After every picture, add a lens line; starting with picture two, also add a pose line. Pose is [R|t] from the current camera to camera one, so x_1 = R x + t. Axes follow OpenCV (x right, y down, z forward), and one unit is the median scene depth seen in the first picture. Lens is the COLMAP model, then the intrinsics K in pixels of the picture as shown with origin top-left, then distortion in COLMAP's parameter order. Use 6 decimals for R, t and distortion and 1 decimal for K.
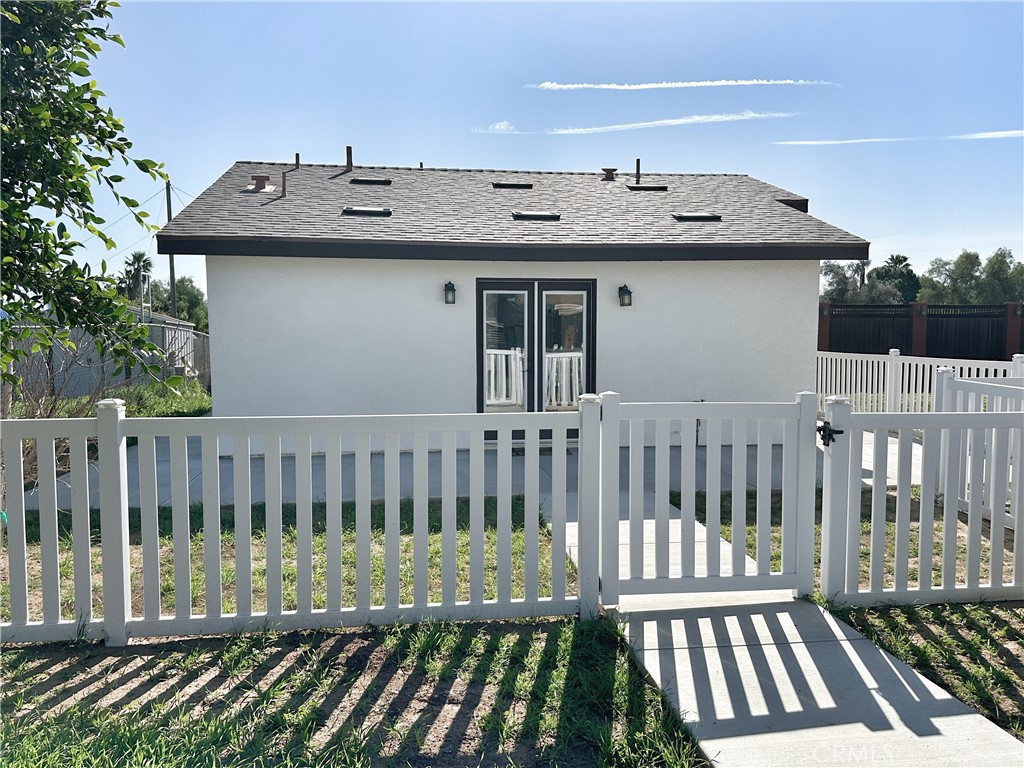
lens RADIAL K [[809.7, 0, 510.0], [0, 809.7, 397.2], [0, 0, 1]] dist [0.038692, 0.001243]
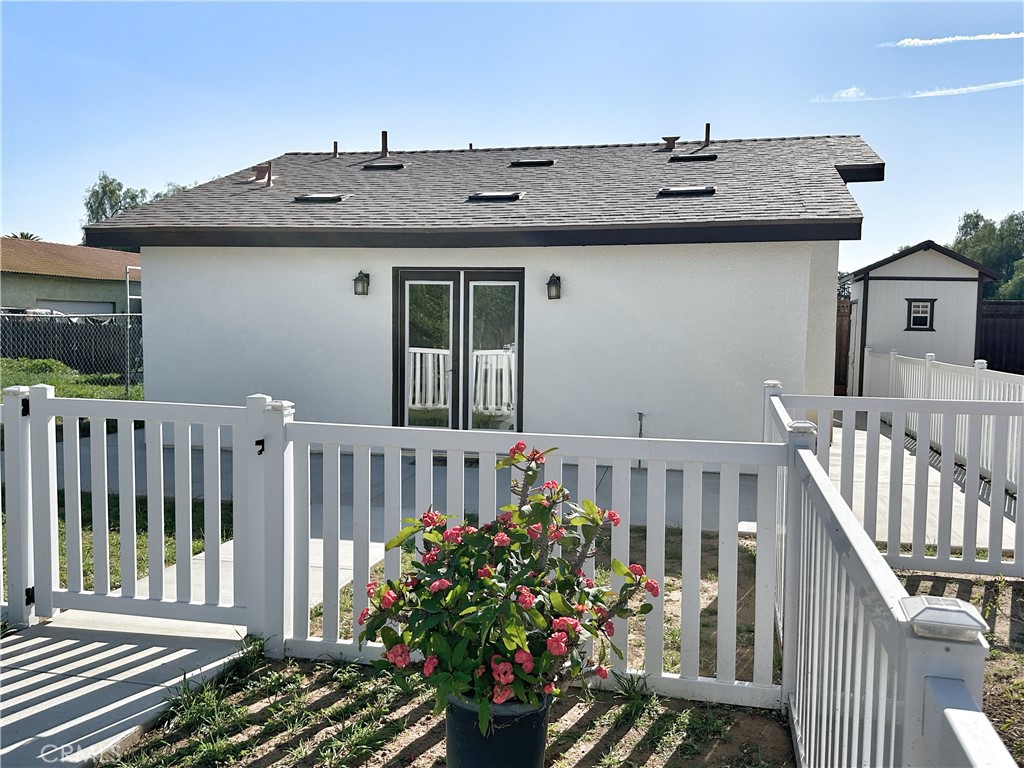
lens RADIAL K [[892.7, 0, 494.4], [0, 892.7, 396.6], [0, 0, 1]] dist [0.059408, -0.158429]
pose [[0.928422, 0.046188, -0.368644, 0.431606], [-0.049280, 0.998784, 0.001028, -0.007984], [0.368244, 0.017212, 0.929570, 0.106943]]
